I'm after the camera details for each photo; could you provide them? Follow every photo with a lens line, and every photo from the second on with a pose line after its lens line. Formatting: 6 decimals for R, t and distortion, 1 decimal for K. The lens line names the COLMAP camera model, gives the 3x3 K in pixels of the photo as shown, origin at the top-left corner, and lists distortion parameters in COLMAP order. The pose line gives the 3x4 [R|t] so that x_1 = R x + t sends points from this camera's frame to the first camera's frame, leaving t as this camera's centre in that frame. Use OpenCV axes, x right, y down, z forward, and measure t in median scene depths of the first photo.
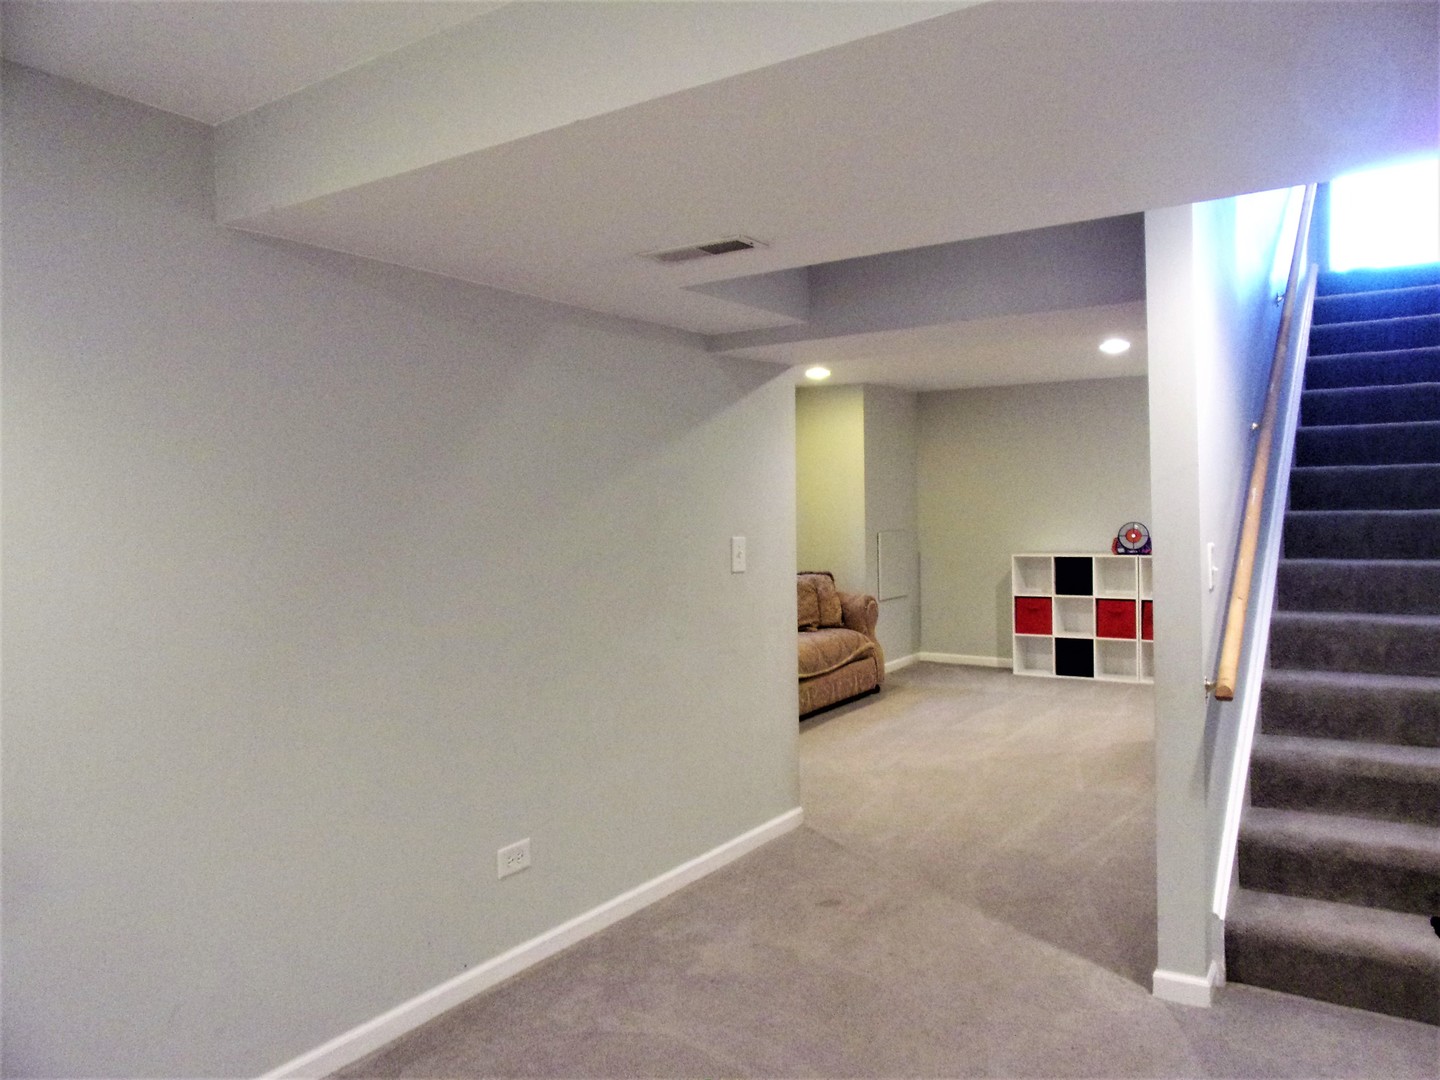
lens RADIAL K [[1061.7, 0, 720.0], [0, 1061.7, 540.0], [0, 0, 1]] dist [-0.009926, -0.005148]
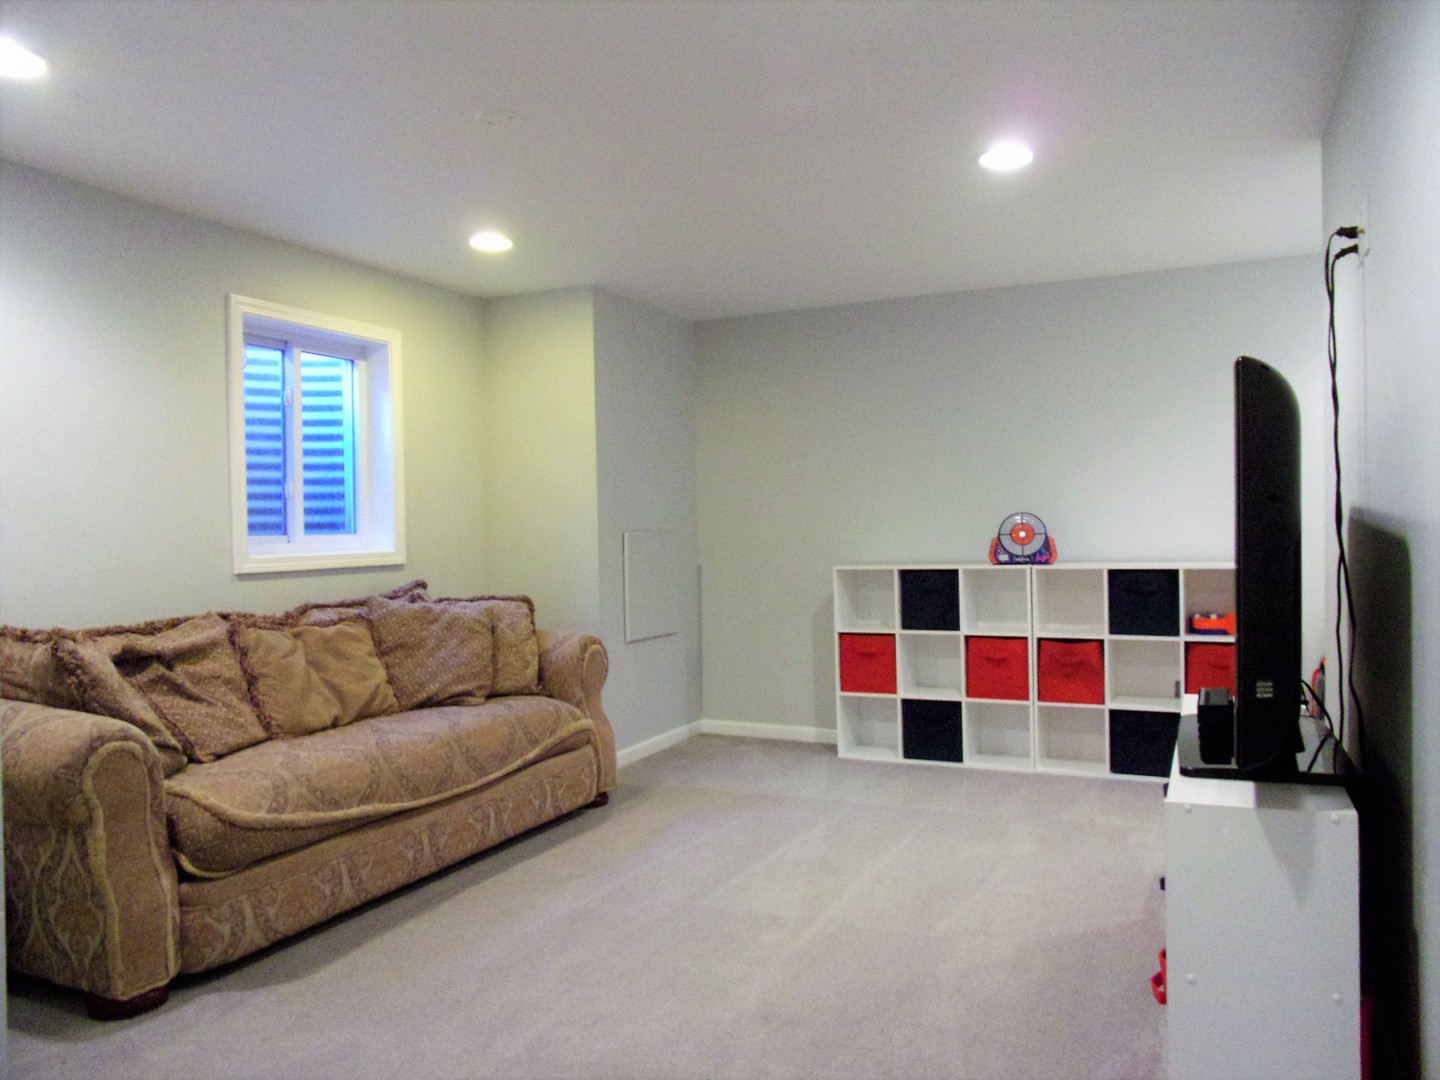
lens RADIAL K [[1023.9, 0, 739.4], [0, 1023.9, 568.1], [0, 0, 1]] dist [0.083981, -0.000616]
pose [[0.989399, -0.005023, 0.145137, 0.137370], [0.005510, 0.999980, -0.002951, 0.016840], [-0.145119, 0.003720, 0.989407, 0.425068]]
